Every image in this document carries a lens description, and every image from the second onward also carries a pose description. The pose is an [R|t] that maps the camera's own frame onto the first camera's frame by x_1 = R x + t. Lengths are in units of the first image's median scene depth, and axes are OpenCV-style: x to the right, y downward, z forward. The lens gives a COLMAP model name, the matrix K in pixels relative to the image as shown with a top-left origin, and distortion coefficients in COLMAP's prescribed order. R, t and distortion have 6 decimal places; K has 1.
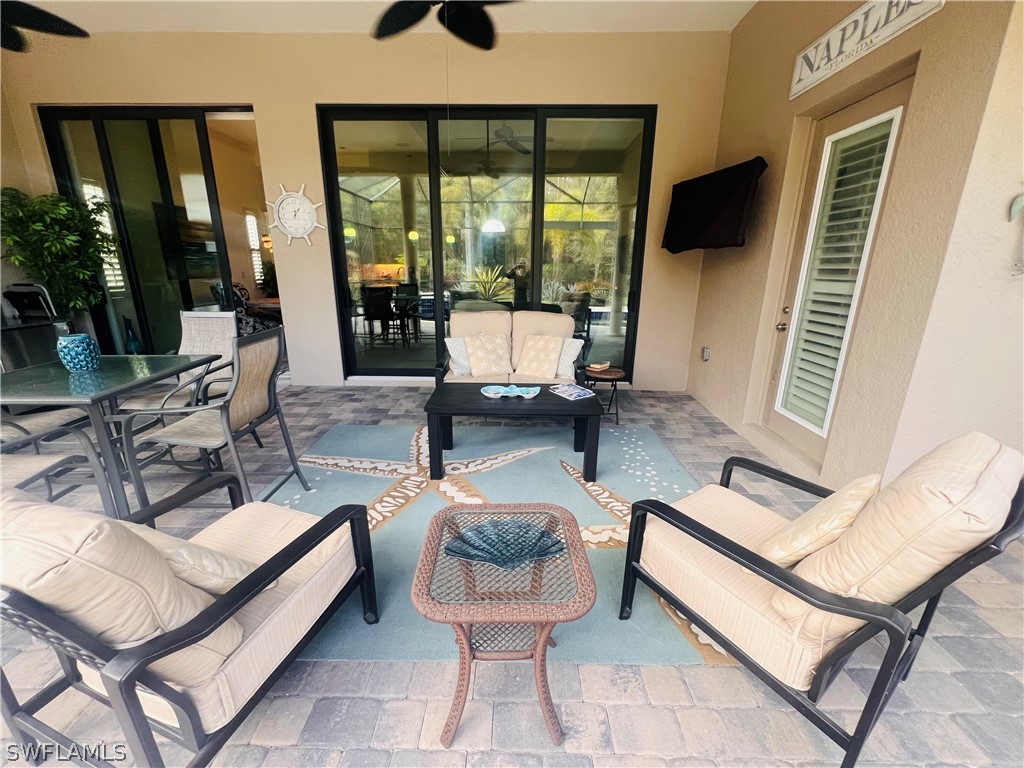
lens RADIAL K [[408.3, 0, 508.4], [0, 408.3, 381.1], [0, 0, 1]] dist [0.000311, 0.000021]
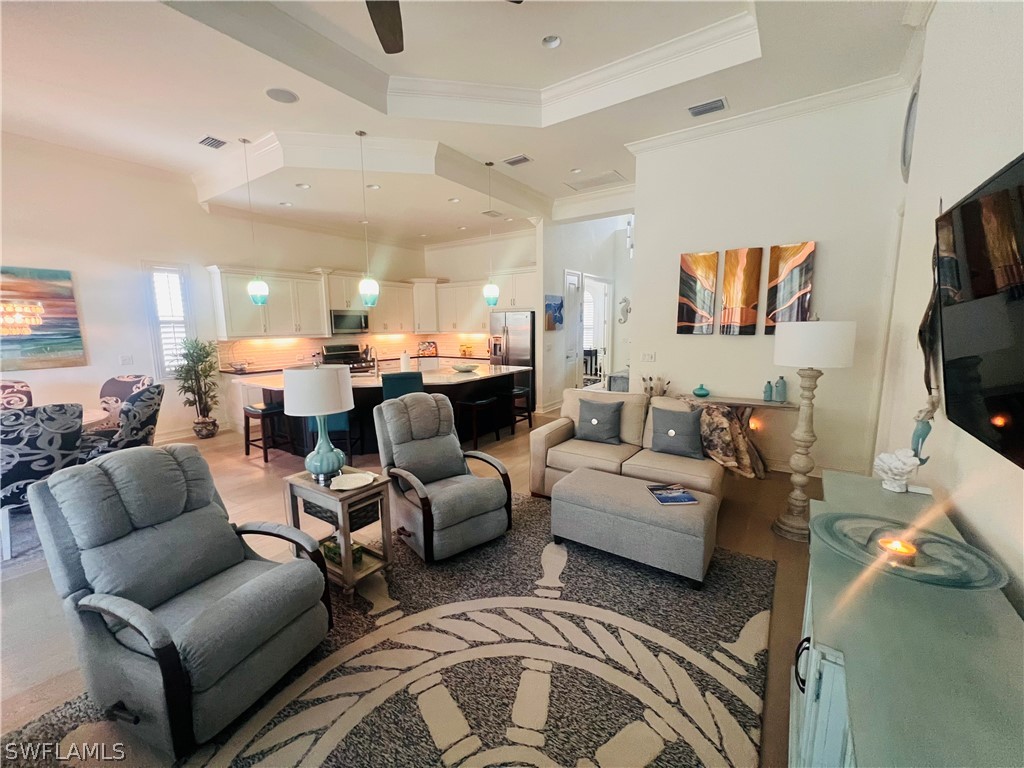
lens RADIAL K [[412.8, 0, 509.5], [0, 412.8, 383.3], [0, 0, 1]] dist [-0.000322, 0.000329]
pose [[0.829812, 0.064778, -0.554270, 0.544772], [-0.135683, 0.986854, -0.087800, -0.588248], [0.541297, 0.148063, 0.827693, 1.862603]]
